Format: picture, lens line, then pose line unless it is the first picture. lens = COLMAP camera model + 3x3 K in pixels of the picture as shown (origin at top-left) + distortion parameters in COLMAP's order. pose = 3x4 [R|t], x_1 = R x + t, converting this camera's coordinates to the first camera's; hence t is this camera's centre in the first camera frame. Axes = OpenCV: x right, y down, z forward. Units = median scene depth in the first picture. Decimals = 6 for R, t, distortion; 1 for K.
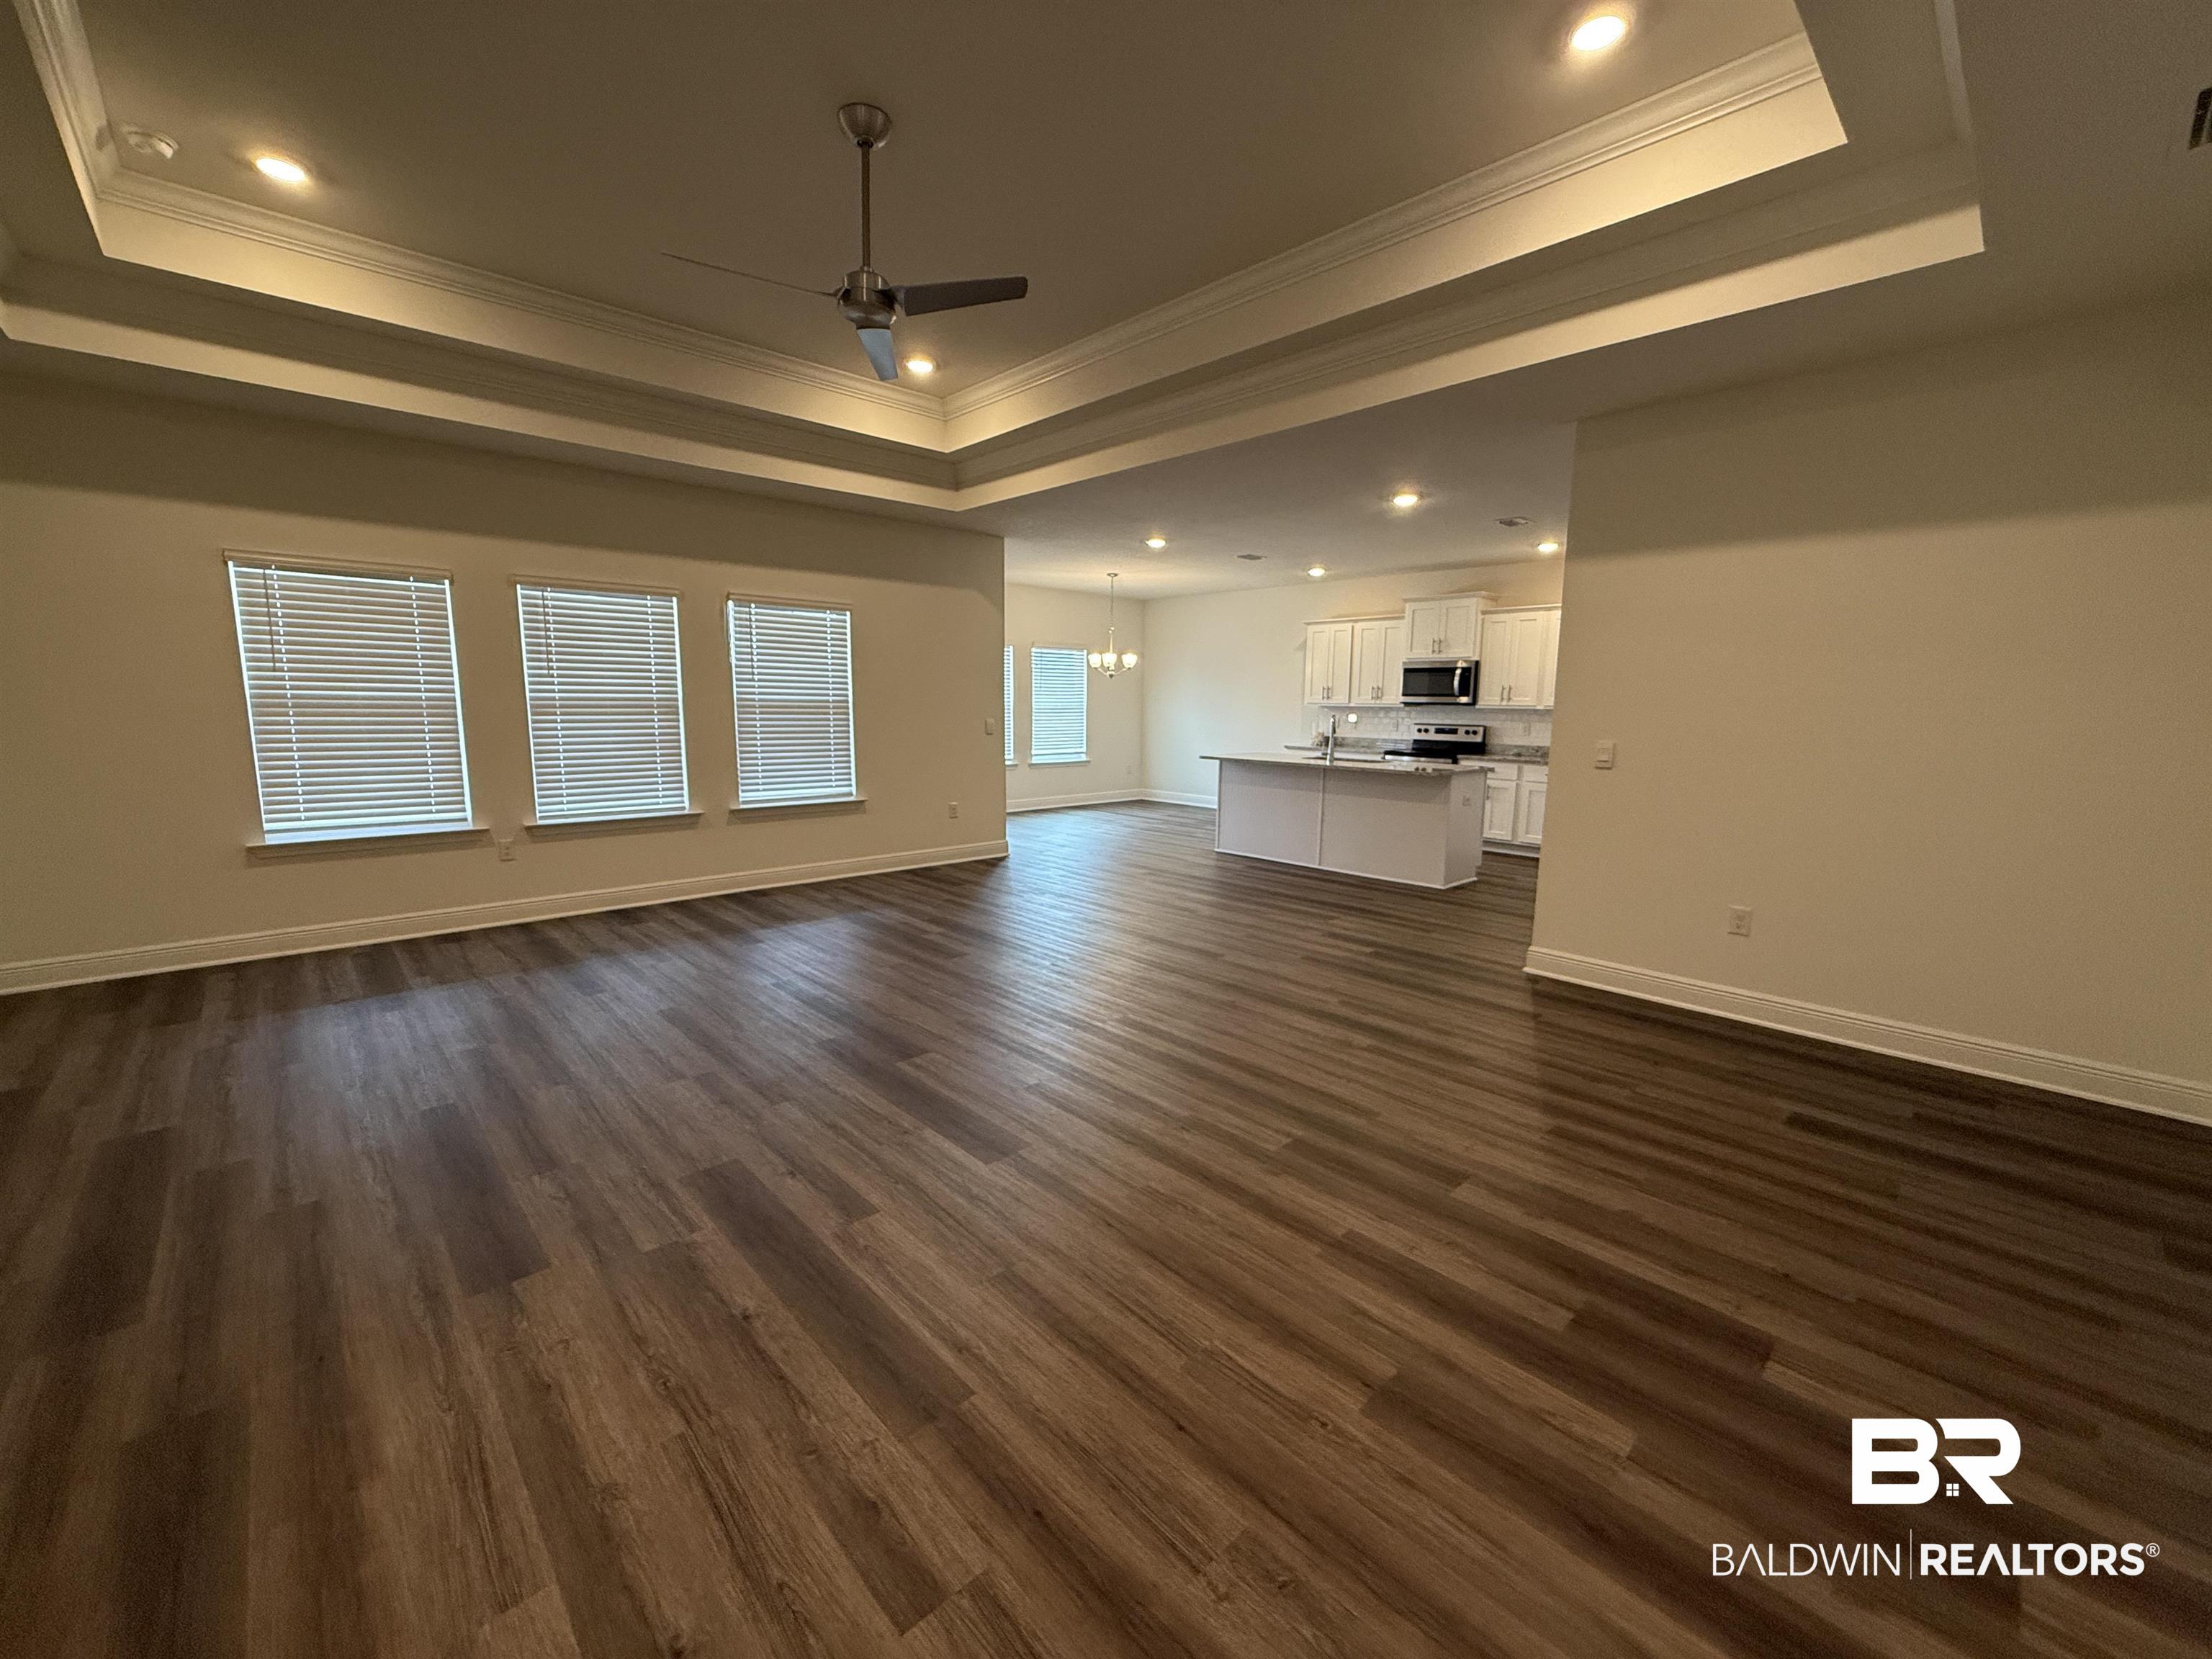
lens RADIAL K [[879.6, 0, 1099.6], [0, 879.6, 826.8], [0, 0, 1]] dist [0.001181, -0.000250]
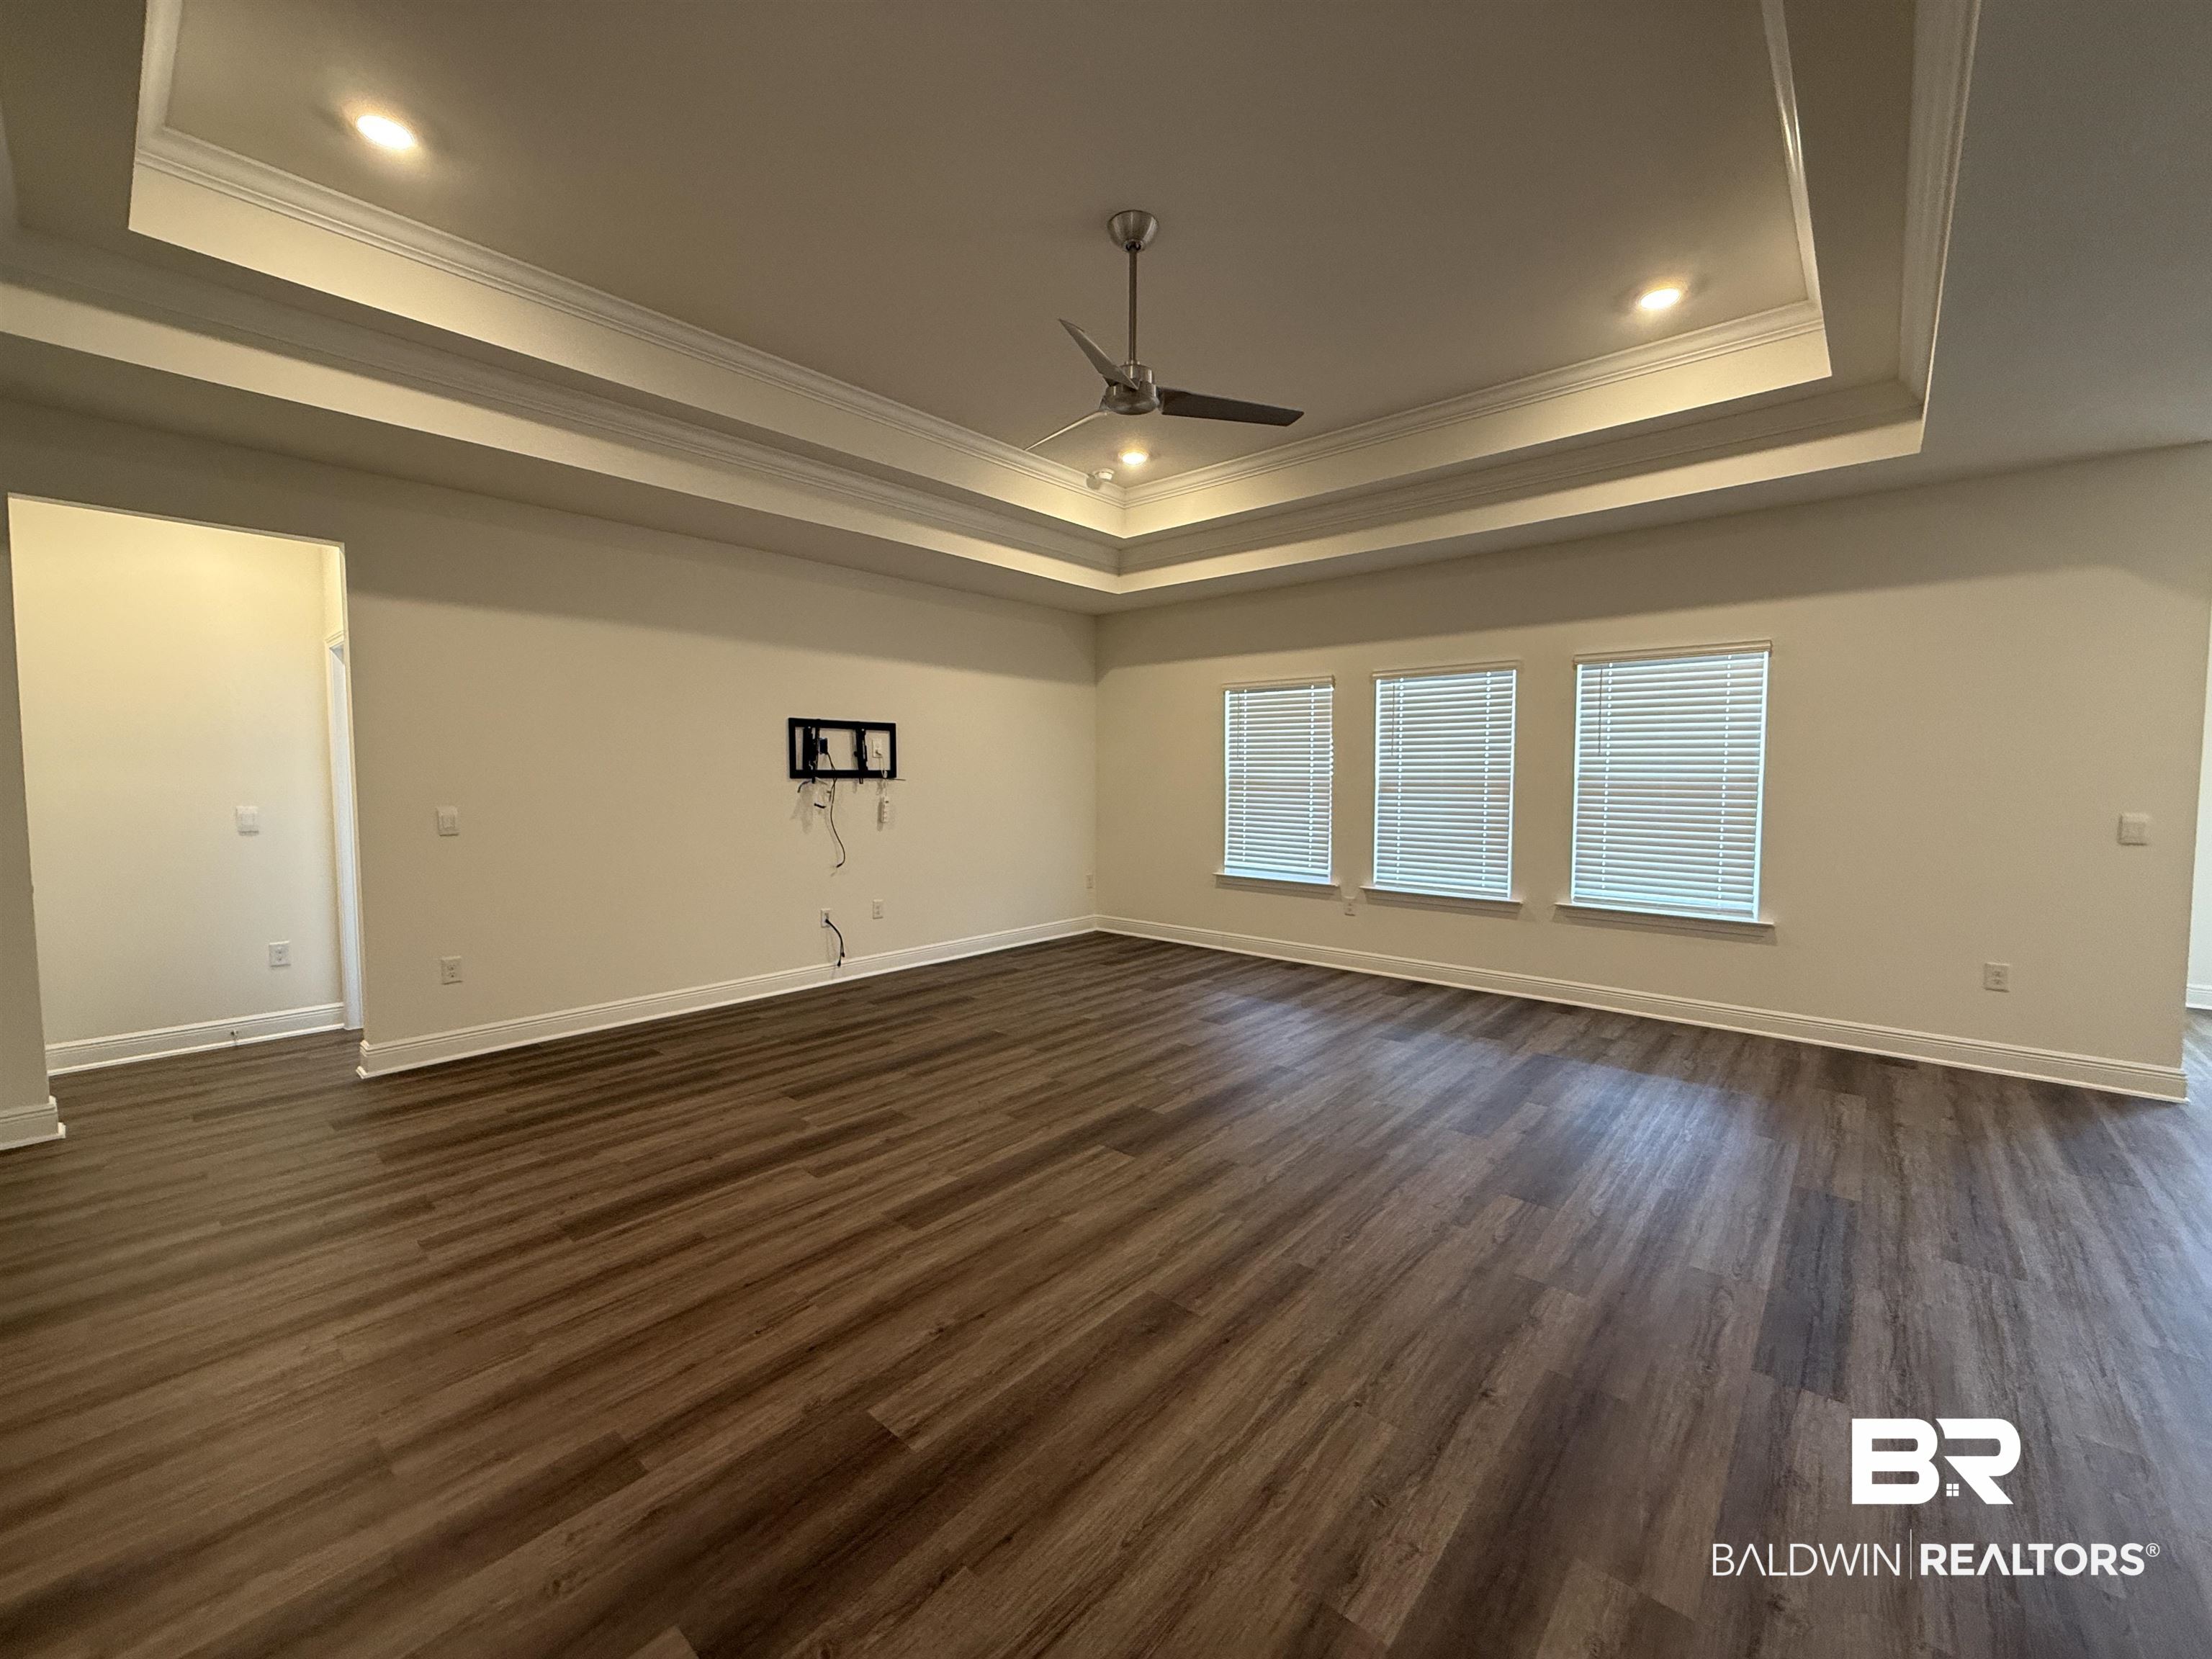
lens RADIAL K [[879.6, 0, 1098.4], [0, 879.6, 828.6], [0, 0, 1]] dist [0.001181, -0.000250]
pose [[0.099433, 0.050877, -0.993743, 0.445144], [-0.142241, 0.989162, 0.036410, -0.069806], [0.984825, 0.137731, 0.105592, 0.524114]]
